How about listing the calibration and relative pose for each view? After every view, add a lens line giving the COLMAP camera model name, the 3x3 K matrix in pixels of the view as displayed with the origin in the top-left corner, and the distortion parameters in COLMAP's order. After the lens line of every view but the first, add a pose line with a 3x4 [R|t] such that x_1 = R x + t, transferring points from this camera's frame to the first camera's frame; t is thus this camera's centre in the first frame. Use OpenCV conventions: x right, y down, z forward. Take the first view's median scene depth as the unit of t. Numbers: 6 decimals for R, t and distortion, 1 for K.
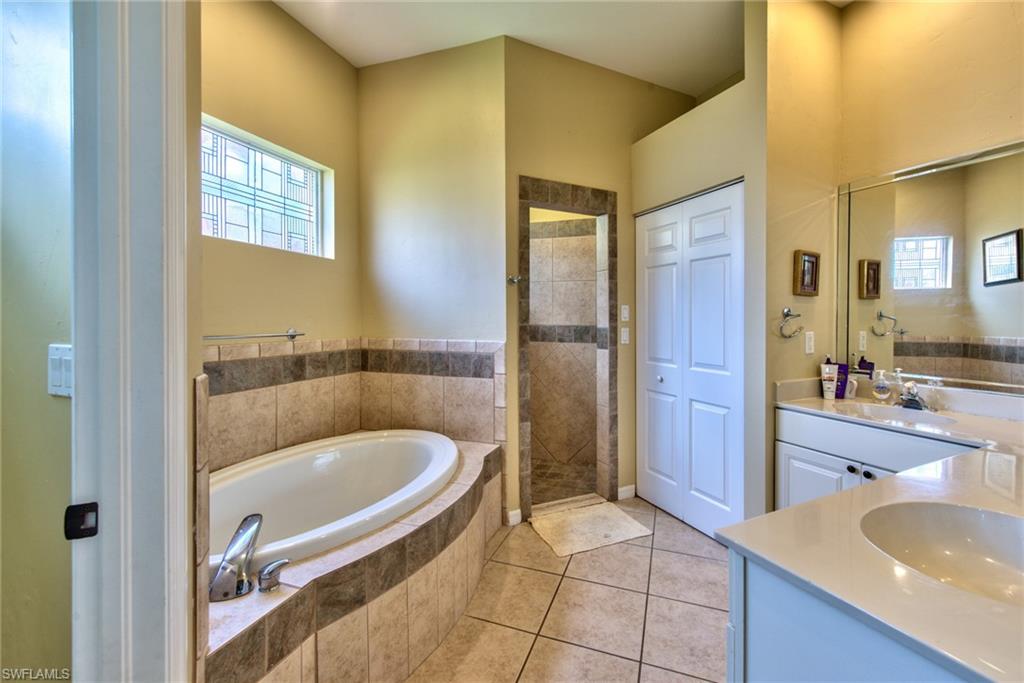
lens RADIAL K [[428.1, 0, 512.3], [0, 428.1, 319.5], [0, 0, 1]] dist [0.000203, -0.000145]
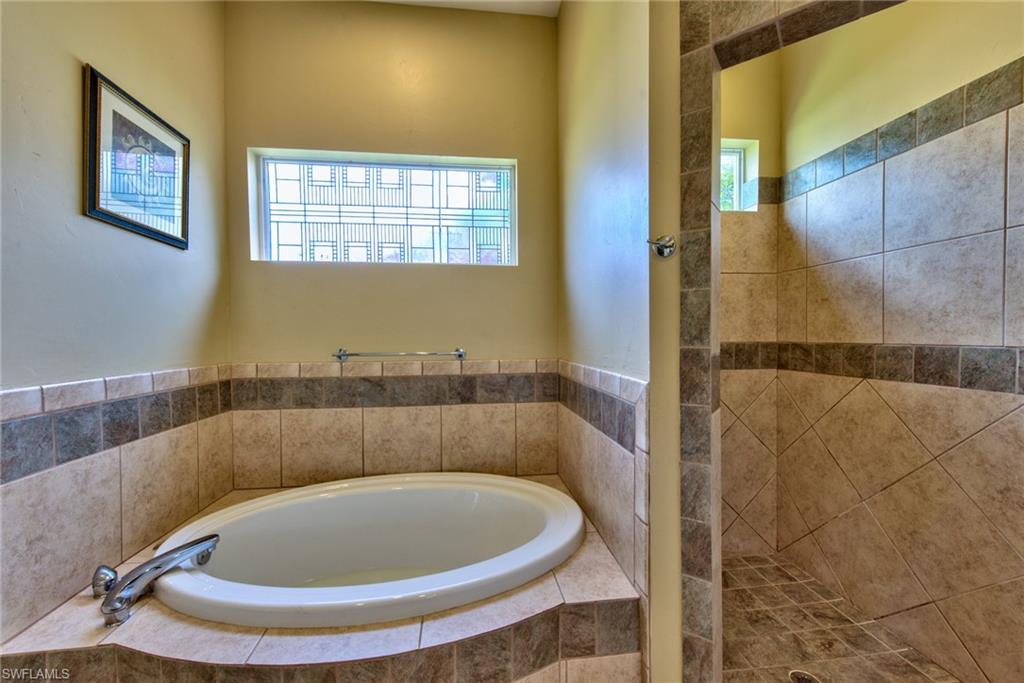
lens RADIAL K [[400.8, 0, 514.2], [0, 400.8, 342.0], [0, 0, 1]] dist [0.001194, 0.000074]
pose [[0.456018, 0.007736, -0.889937, 0.317867], [0.011226, 0.999833, 0.014444, -0.000832], [0.889900, -0.016577, 0.455855, 0.701185]]
